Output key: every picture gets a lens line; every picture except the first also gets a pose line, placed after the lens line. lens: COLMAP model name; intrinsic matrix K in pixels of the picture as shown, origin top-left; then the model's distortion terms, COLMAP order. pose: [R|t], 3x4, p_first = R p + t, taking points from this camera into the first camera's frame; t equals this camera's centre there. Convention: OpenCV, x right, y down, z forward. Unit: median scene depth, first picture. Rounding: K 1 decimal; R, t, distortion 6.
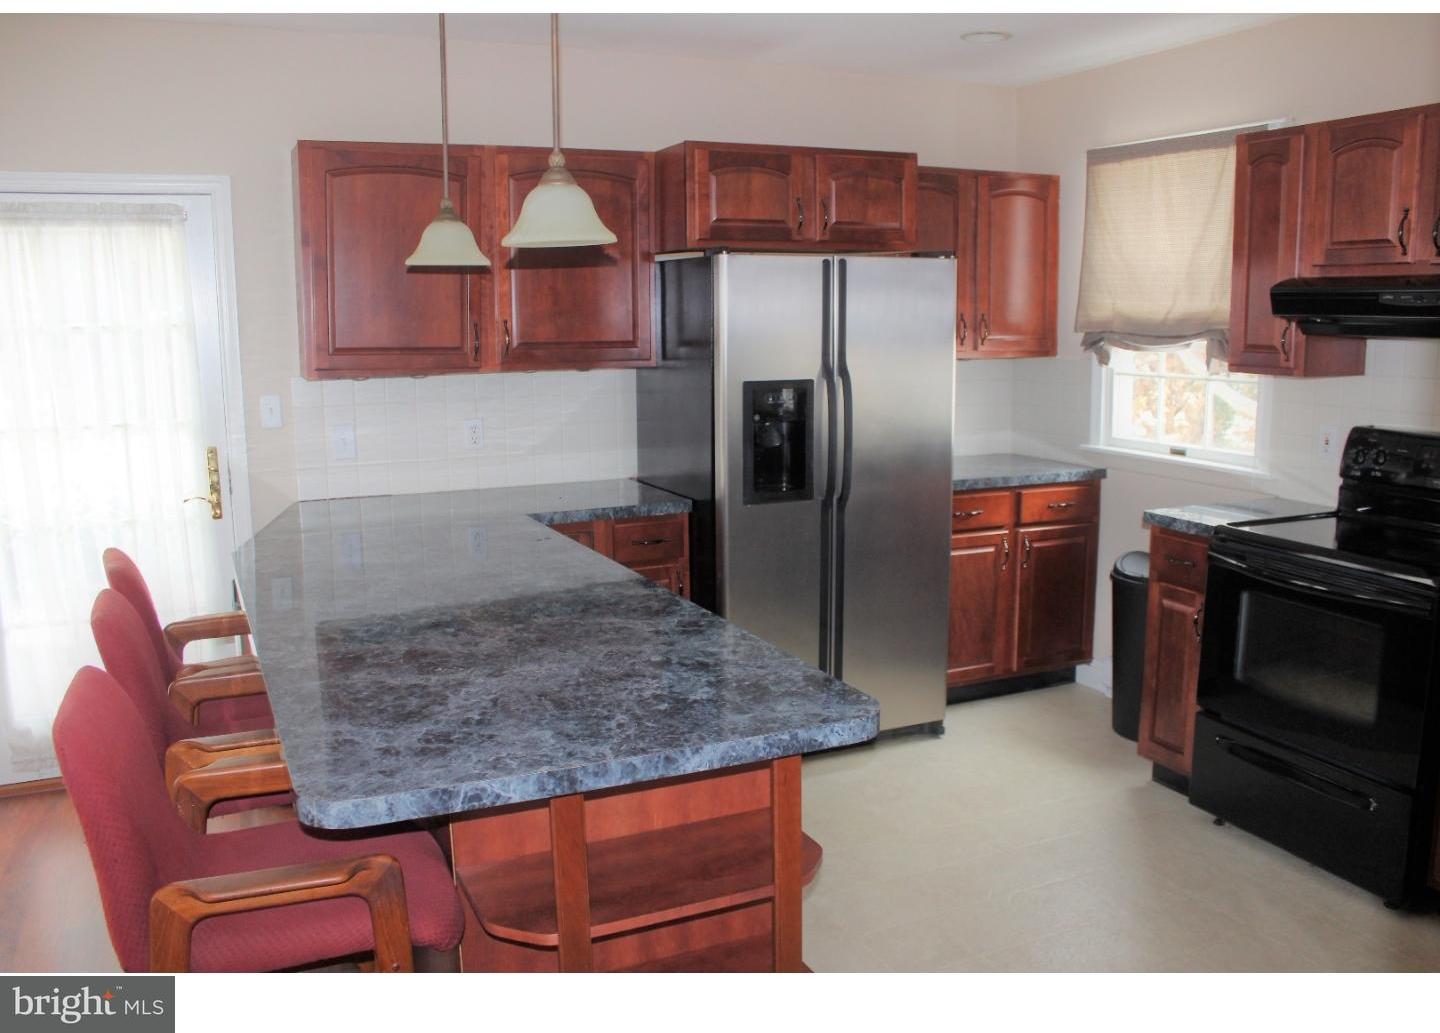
lens RADIAL K [[1228.0, 0, 760.8], [0, 1228.0, 495.3], [0, 0, 1]] dist [-0.155608, 0.193306]
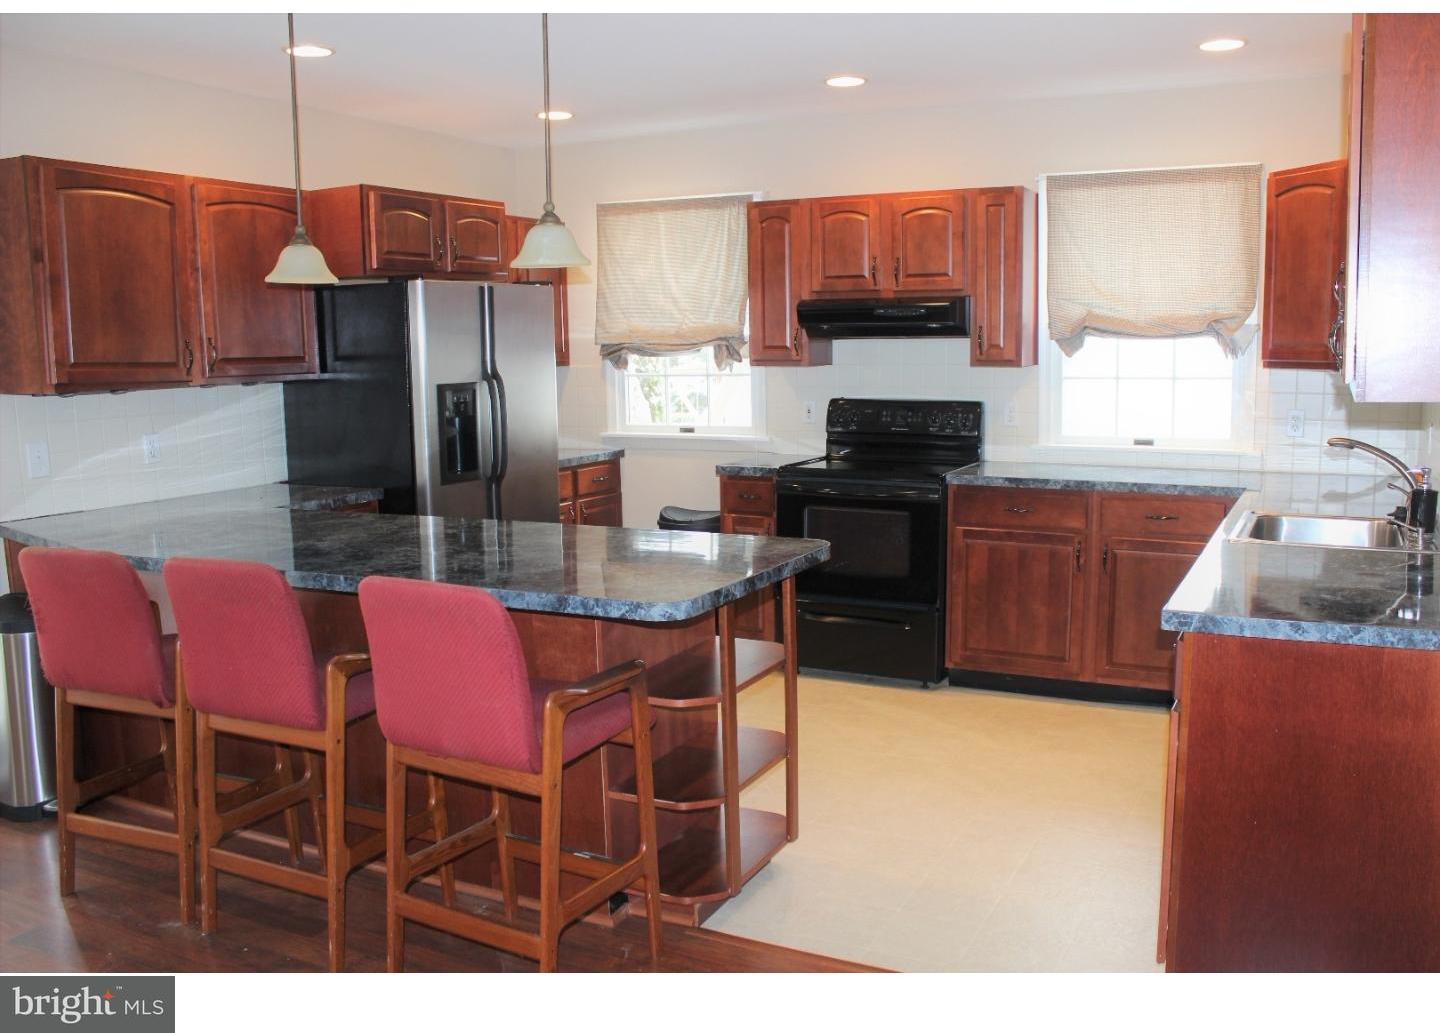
lens RADIAL K [[1228.0, 0, 760.8], [0, 1228.0, 495.3], [0, 0, 1]] dist [-0.155608, 0.193306]
pose [[0.781590, -0.085710, 0.617876, -0.504210], [0.105973, 0.994361, 0.003883, 0.045283], [-0.614725, 0.062443, 0.786266, -0.140012]]
